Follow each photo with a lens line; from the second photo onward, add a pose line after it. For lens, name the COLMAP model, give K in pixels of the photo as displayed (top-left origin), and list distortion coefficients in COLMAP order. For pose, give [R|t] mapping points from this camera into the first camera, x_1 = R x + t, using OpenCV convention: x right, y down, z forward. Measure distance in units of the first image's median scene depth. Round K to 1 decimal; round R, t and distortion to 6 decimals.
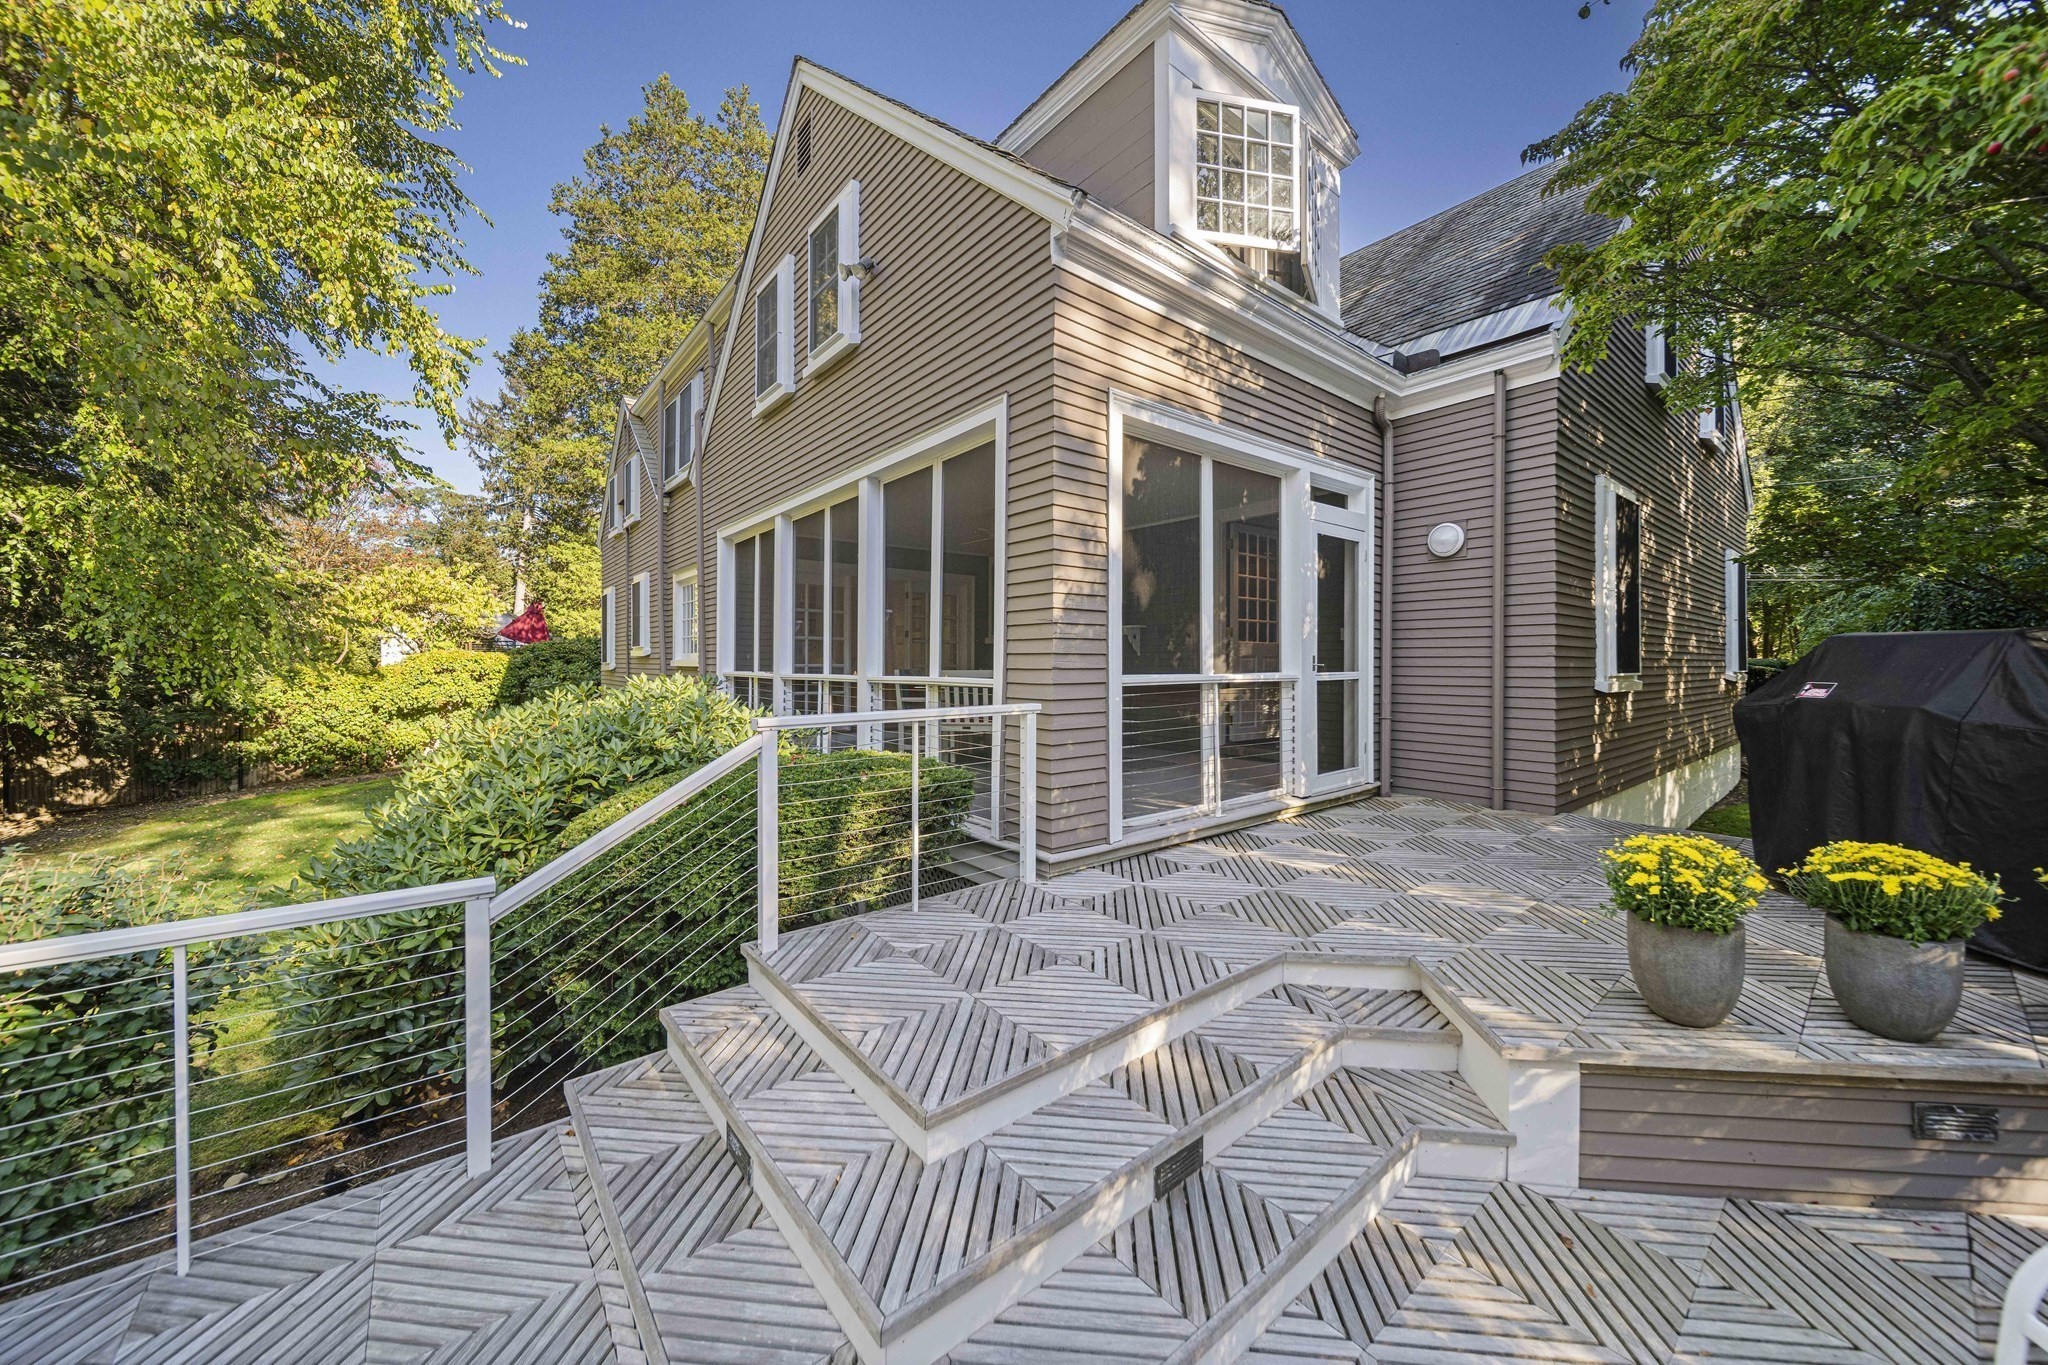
lens RADIAL K [[729.9, 0, 1010.9], [0, 729.9, 664.1], [0, 0, 1]] dist [-0.000994, -0.000993]
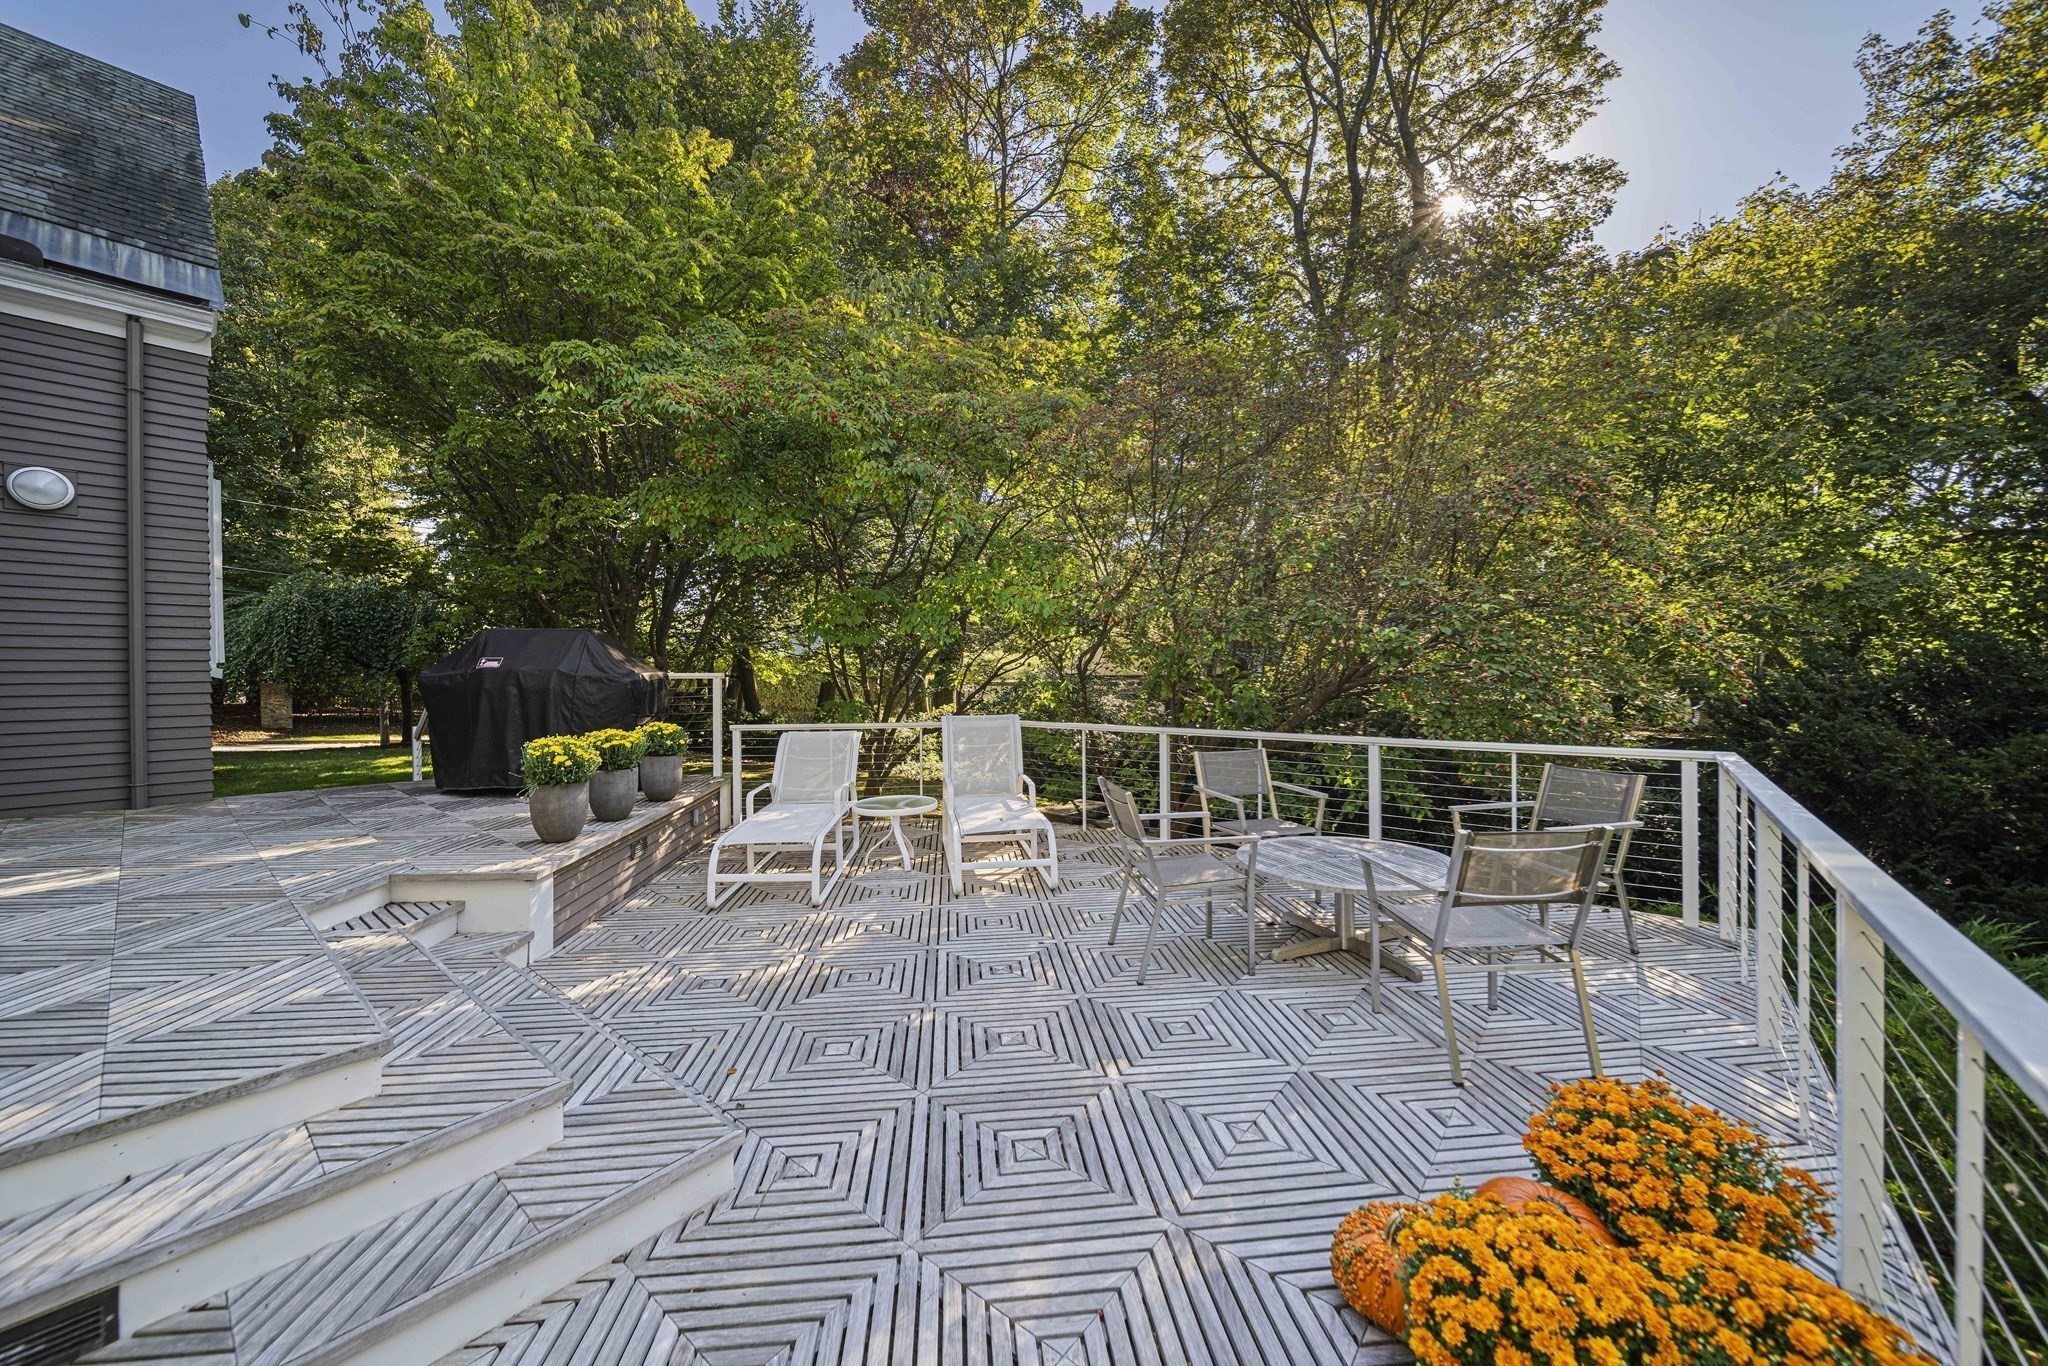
lens RADIAL K [[729.9, 0, 1023.1], [0, 729.9, 682.4], [0, 0, 1]] dist [-0.000994, -0.000993]
pose [[-0.201634, -0.010392, 0.979406, -0.363501], [0.006595, 0.999907, 0.011967, 0.036112], [-0.979439, 0.008872, -0.201546, 0.098891]]
